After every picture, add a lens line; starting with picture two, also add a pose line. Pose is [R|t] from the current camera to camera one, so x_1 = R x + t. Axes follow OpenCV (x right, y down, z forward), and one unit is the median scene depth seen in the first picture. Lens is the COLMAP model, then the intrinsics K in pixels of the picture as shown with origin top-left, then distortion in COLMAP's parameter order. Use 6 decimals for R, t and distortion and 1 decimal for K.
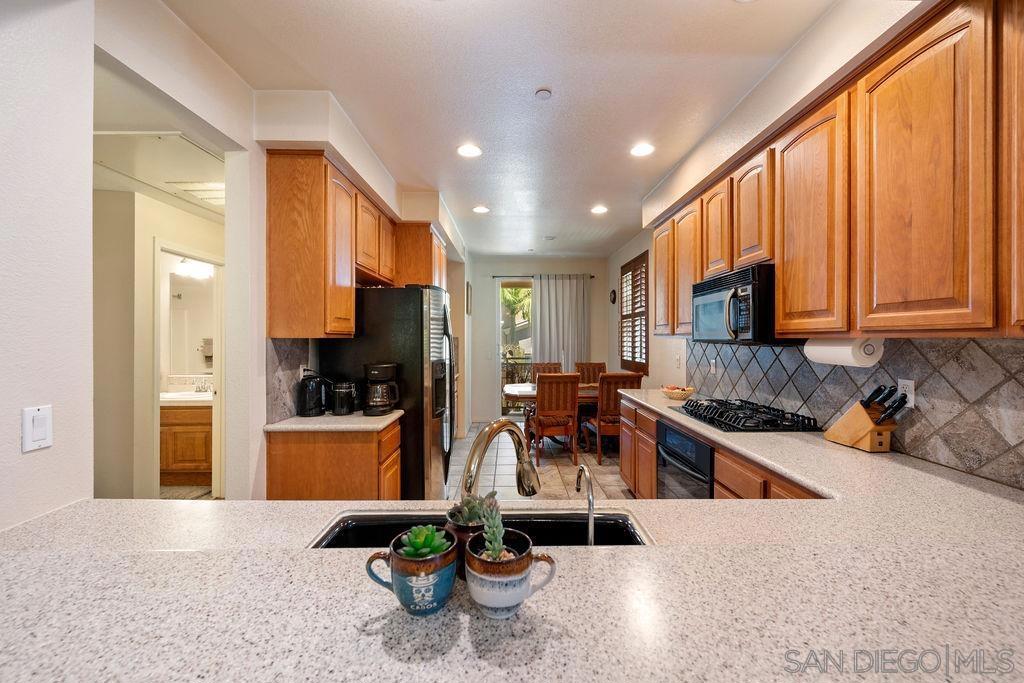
lens RADIAL K [[406.2, 0, 515.7], [0, 406.2, 339.1], [0, 0, 1]] dist [-0.000693, -0.001119]
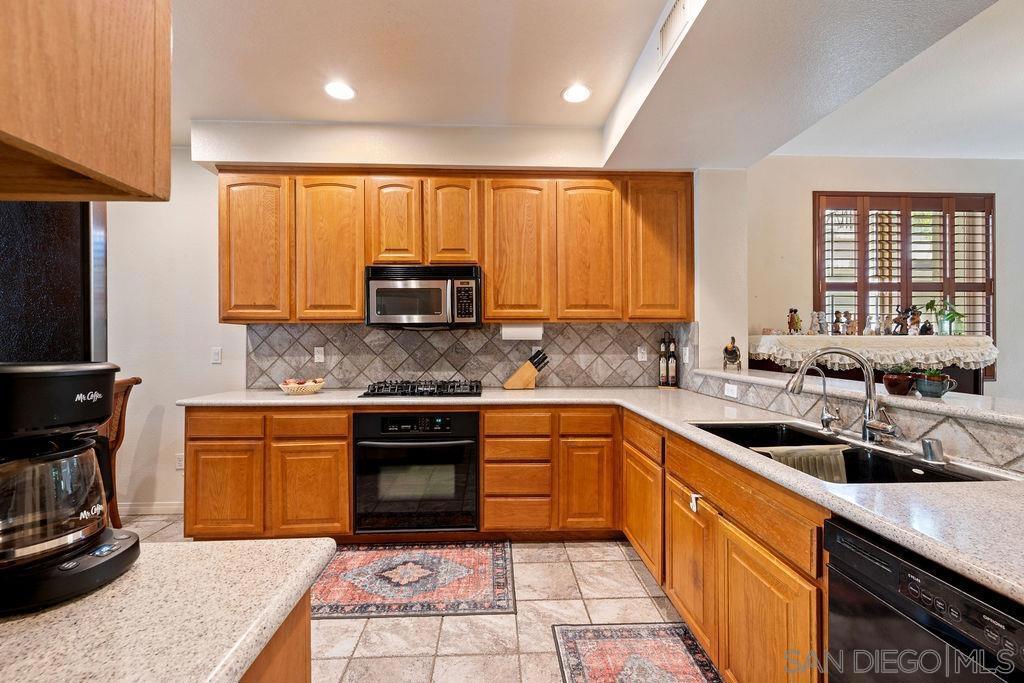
lens RADIAL K [[406.2, 0, 510.8], [0, 406.2, 339.3], [0, 0, 1]] dist [-0.000693, -0.001119]
pose [[-0.019202, 0.003578, 0.999809, -0.952644], [0.003130, 0.999989, -0.003519, 0.078765], [-0.999811, 0.003062, -0.019213, 1.243775]]
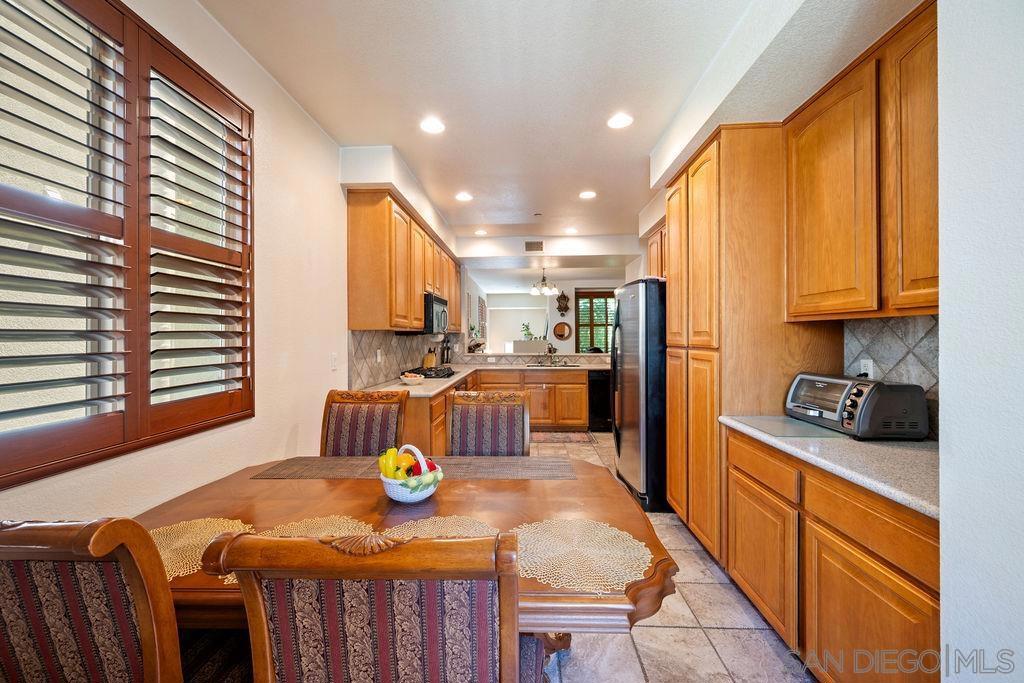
lens RADIAL K [[406.2, 0, 514.4], [0, 406.2, 339.2], [0, 0, 1]] dist [-0.000693, -0.001119]
pose [[-0.998337, 0.005819, 0.057352, 0.065730], [0.006340, 0.999940, 0.008894, 0.031333], [-0.057297, 0.009243, -0.998314, 4.302055]]
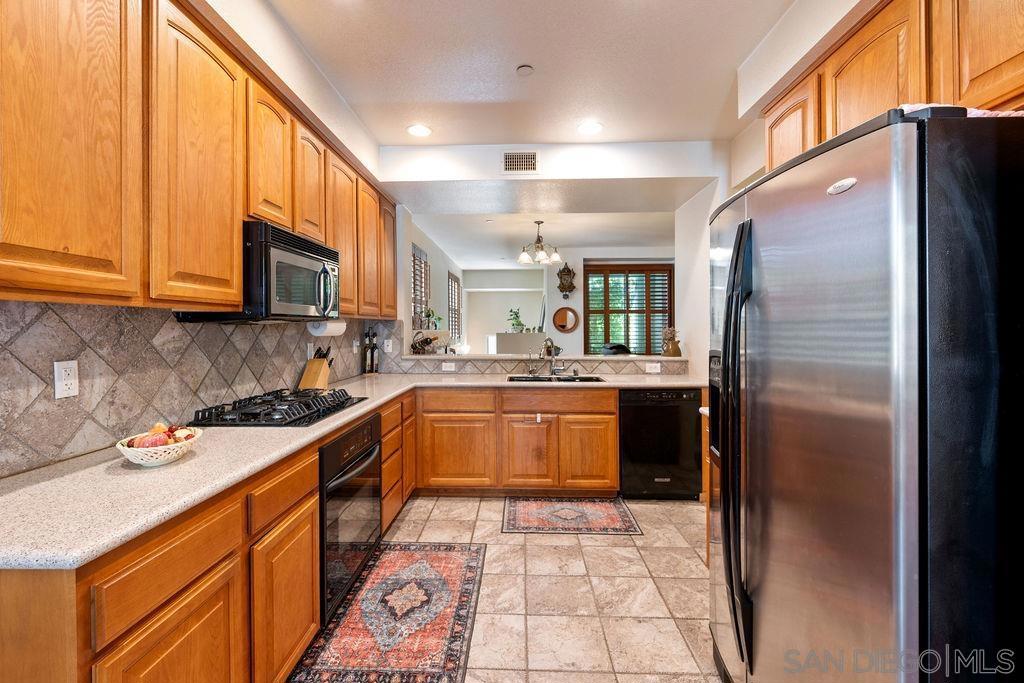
lens RADIAL K [[447.0, 0, 506.7], [0, 447.0, 322.0], [0, 0, 1]] dist [-0.019088, -0.000103]
pose [[-0.998284, 0.002628, 0.058493, 0.037683], [0.001957, 0.999932, -0.011530, 0.040625], [-0.058519, -0.011396, -0.998221, 2.896488]]
